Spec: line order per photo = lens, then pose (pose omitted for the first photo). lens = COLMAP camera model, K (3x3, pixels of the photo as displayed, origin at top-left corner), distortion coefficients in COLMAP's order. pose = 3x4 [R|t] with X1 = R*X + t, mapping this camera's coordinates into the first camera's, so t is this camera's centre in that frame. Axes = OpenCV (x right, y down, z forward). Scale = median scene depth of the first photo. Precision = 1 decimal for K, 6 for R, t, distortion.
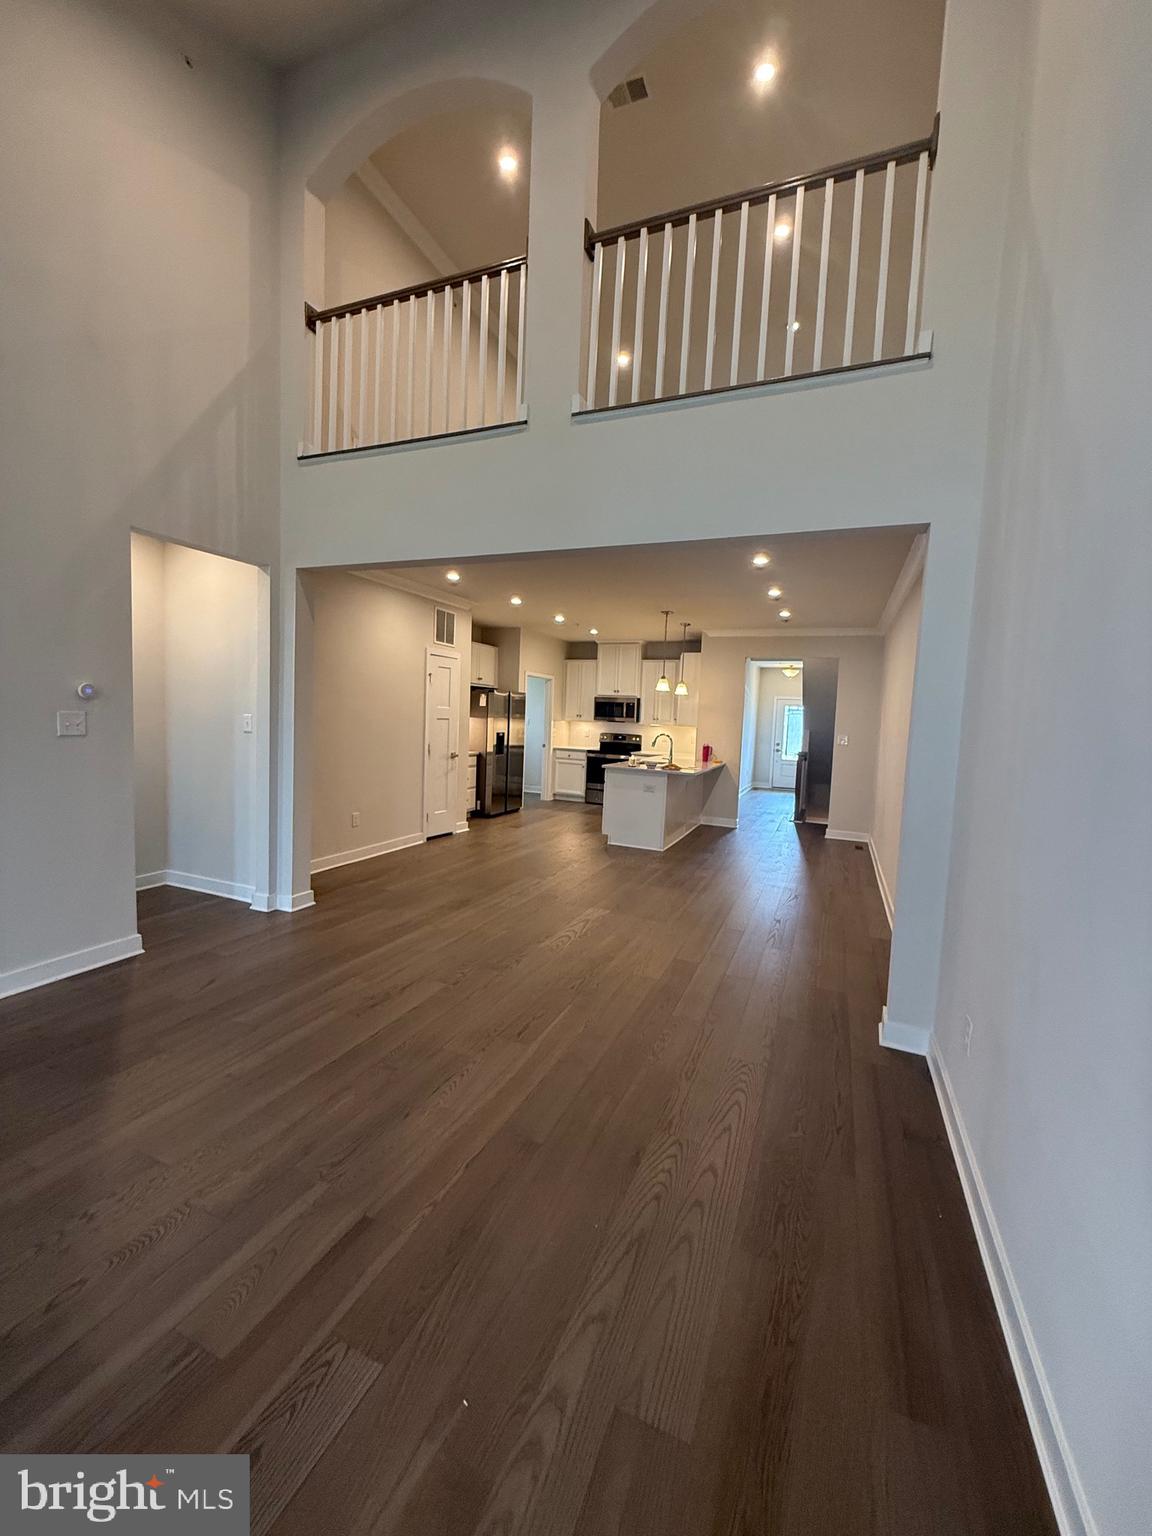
lens RADIAL K [[613.3, 0, 572.6], [0, 613.3, 764.3], [0, 0, 1]] dist [-0.000485, 0.000602]
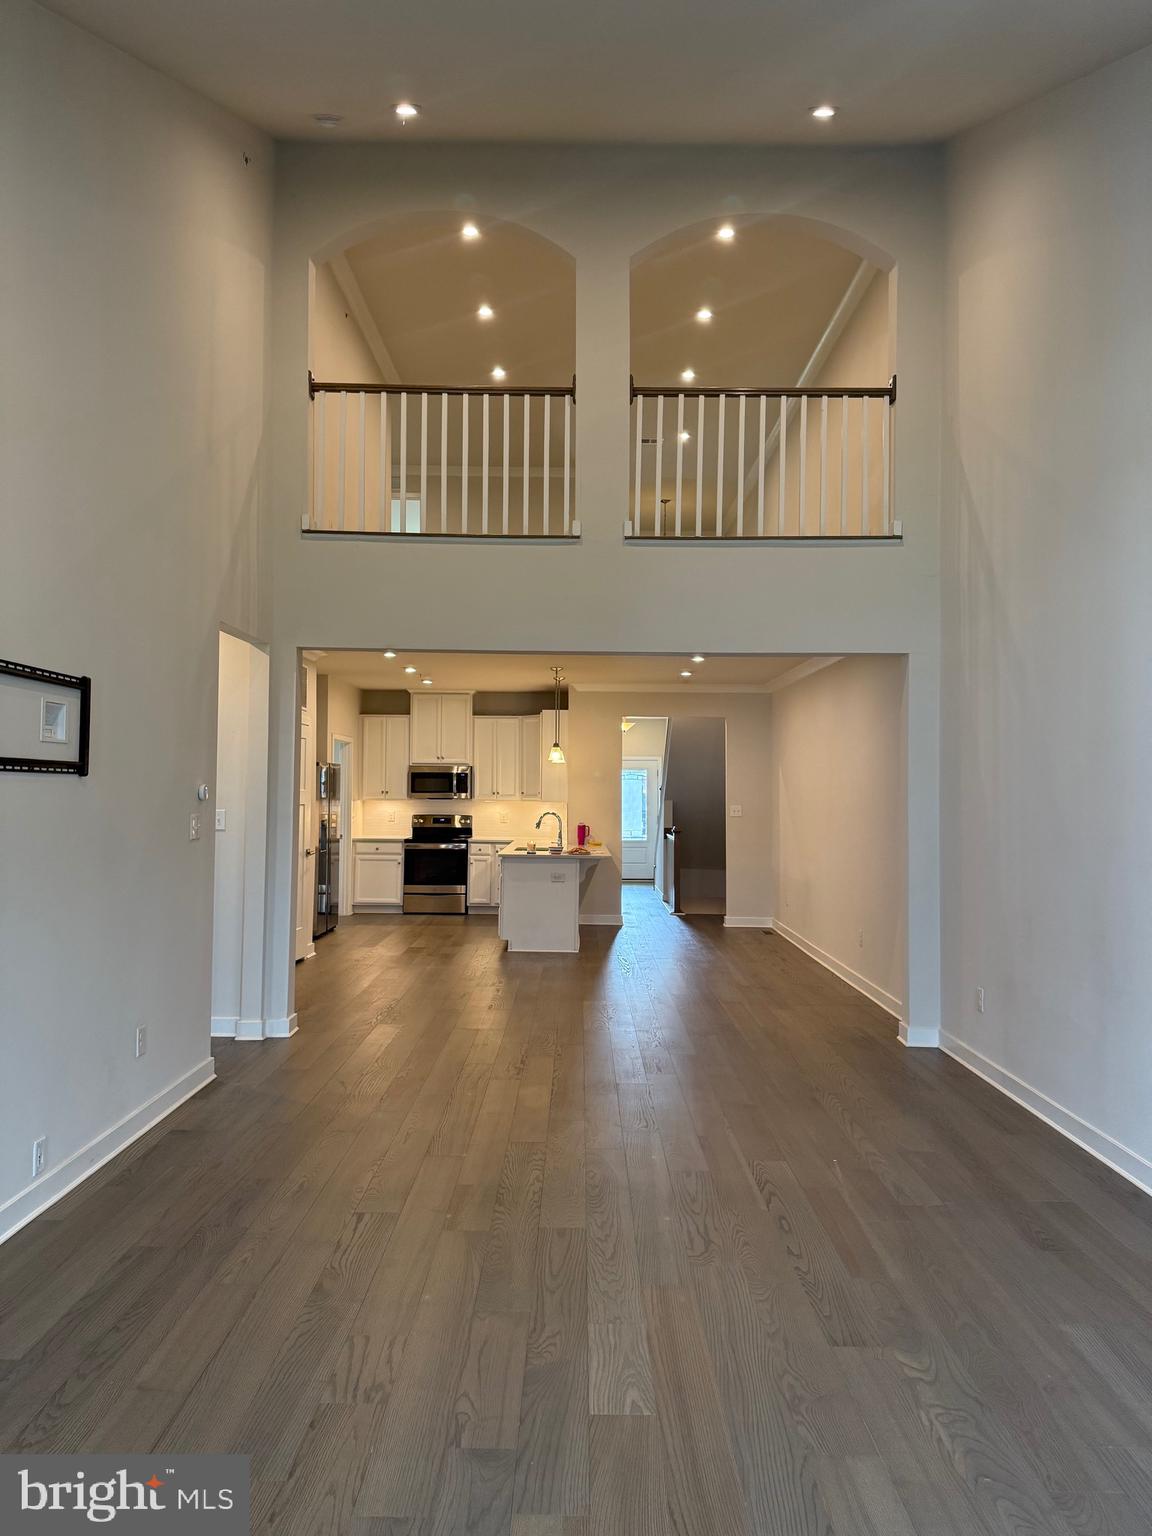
lens RADIAL K [[1073.2, 0, 576.5], [0, 1073.2, 771.4], [0, 0, 1]] dist [0.092152, -0.001732]
pose [[0.921140, -0.026945, 0.388298, -0.286764], [0.060107, 0.995481, -0.073510, 0.002444], [-0.384562, 0.091053, 0.918597, -0.253081]]
